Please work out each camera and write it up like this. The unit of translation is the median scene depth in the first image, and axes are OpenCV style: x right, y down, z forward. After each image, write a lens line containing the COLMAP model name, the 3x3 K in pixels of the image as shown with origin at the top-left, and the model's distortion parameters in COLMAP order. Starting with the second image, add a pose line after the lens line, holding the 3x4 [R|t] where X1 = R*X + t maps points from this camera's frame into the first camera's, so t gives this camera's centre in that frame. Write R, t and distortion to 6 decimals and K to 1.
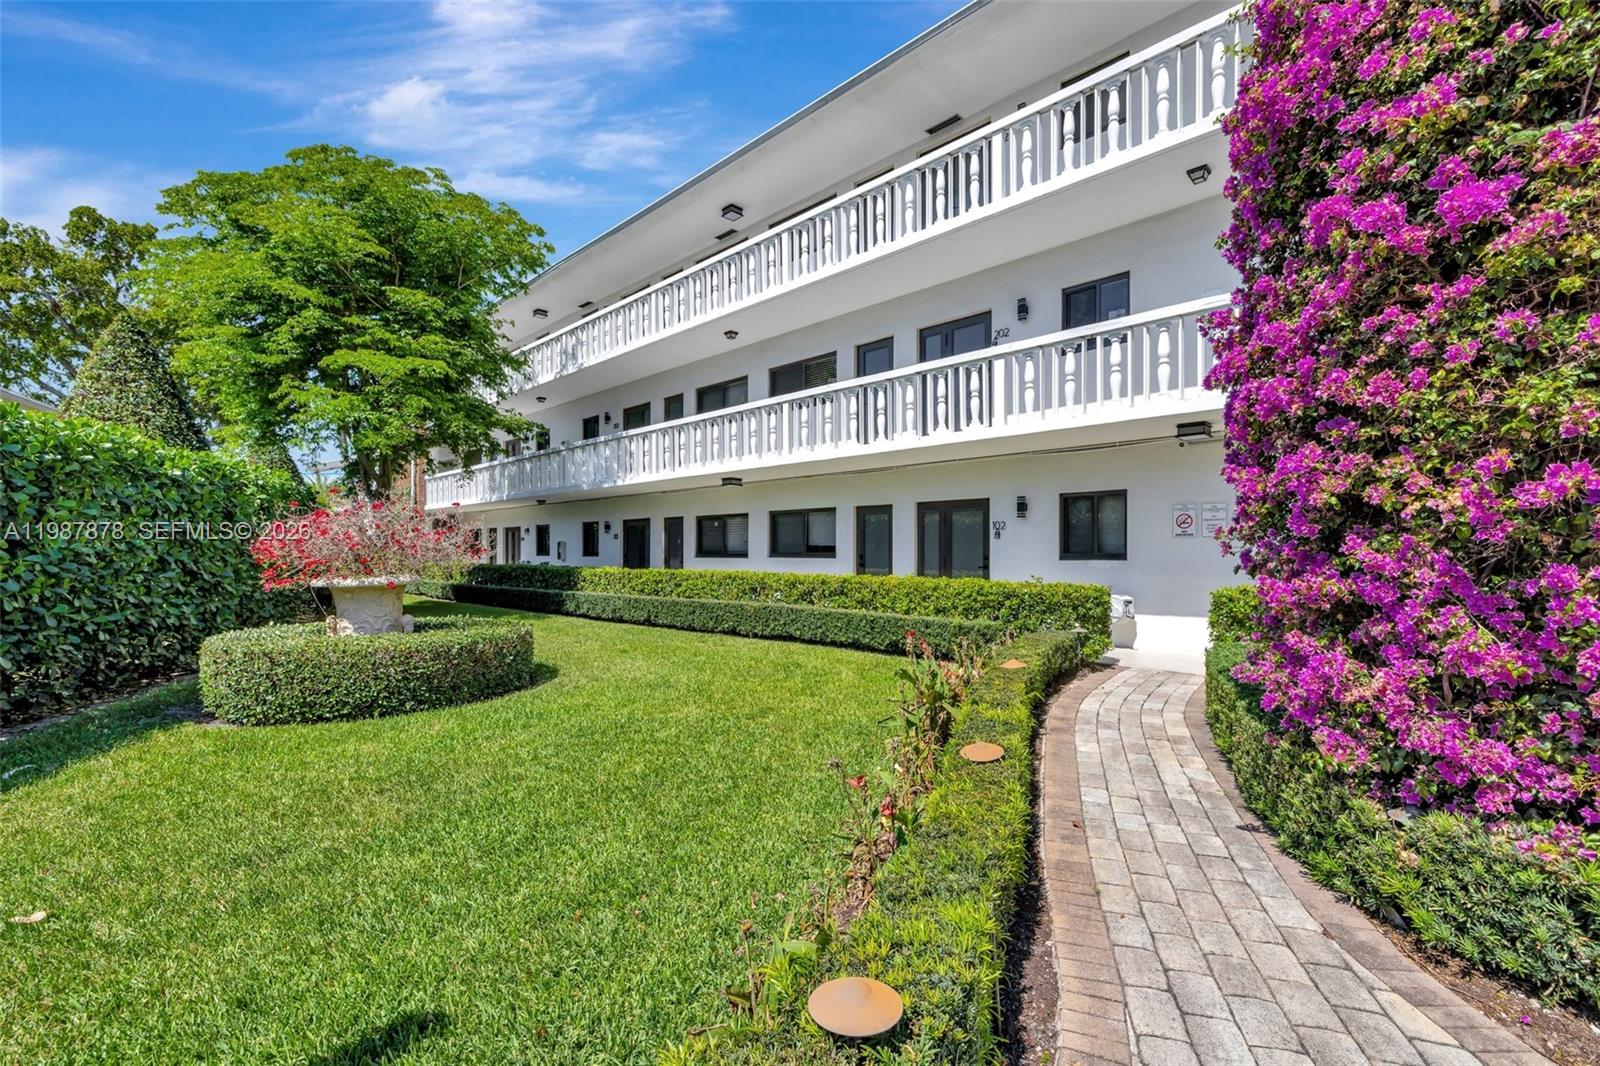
lens RADIAL K [[694.8, 0, 785.9], [0, 694.8, 557.5], [0, 0, 1]] dist [-0.001378, -0.000624]
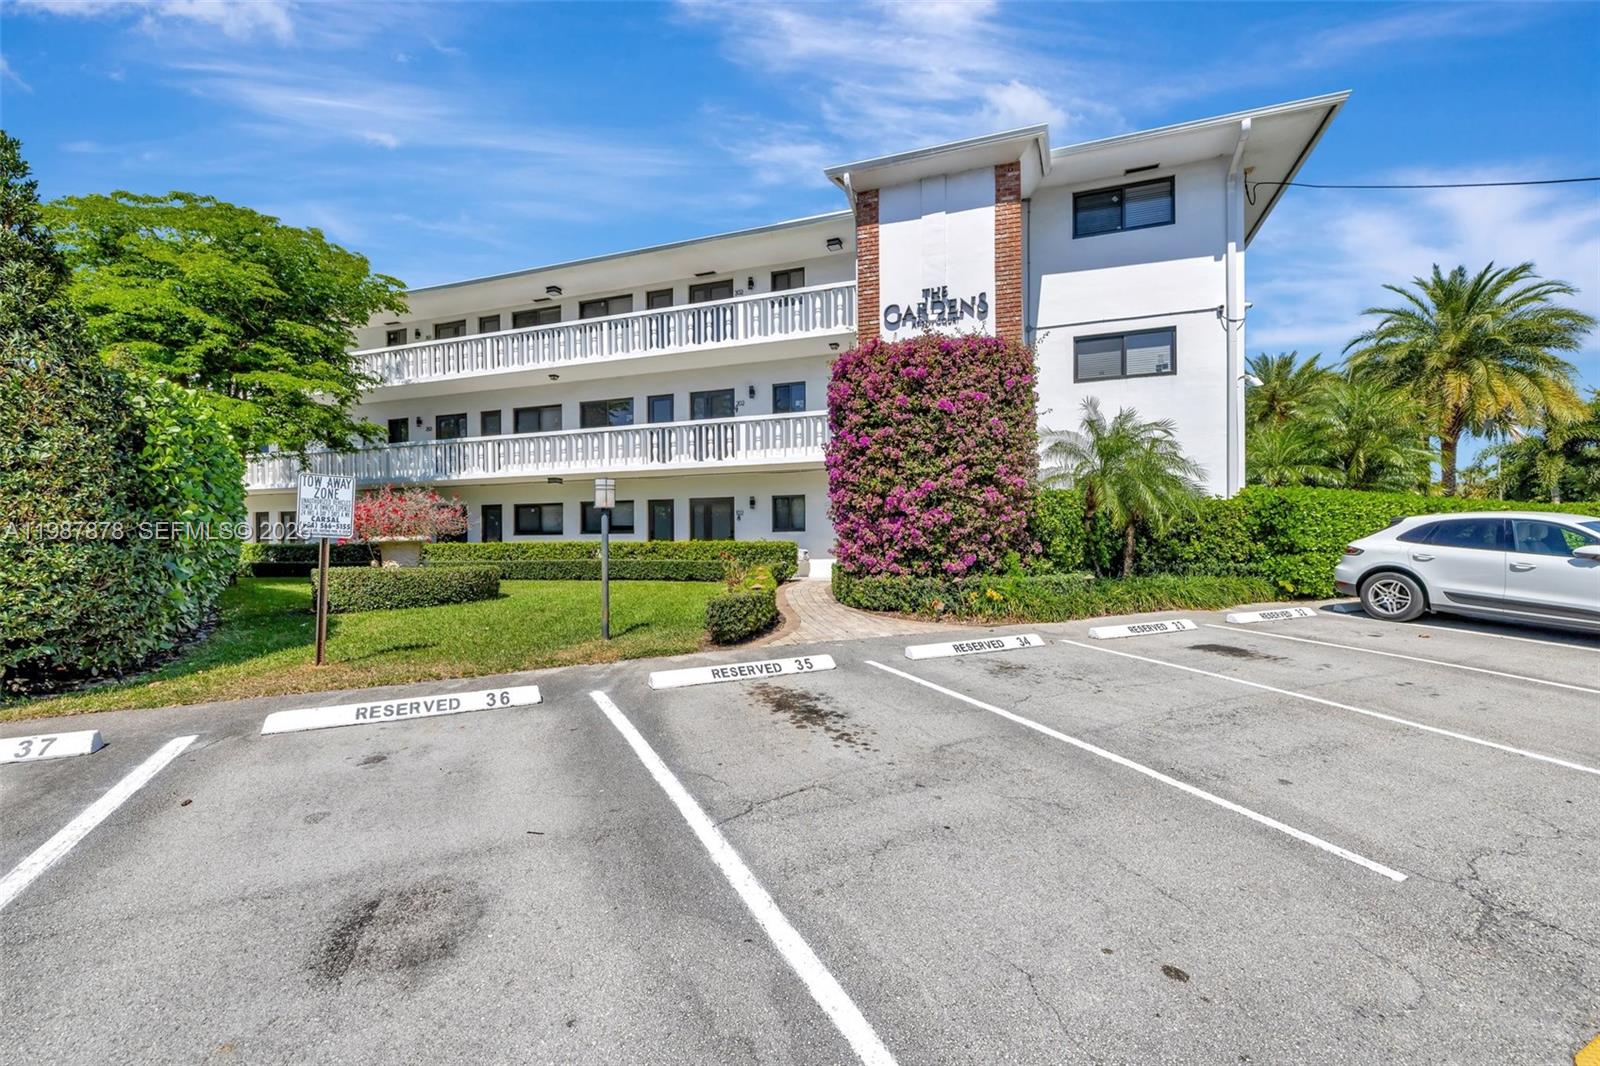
lens RADIAL K [[690.4, 0, 788.4], [0, 690.4, 526.5], [0, 0, 1]] dist [-0.000385, 0.000135]
pose [[0.912634, 0.005740, 0.408738, -0.288361], [0.008267, 0.999438, -0.032494, 0.044672], [-0.408695, 0.033034, 0.912073, -0.627953]]
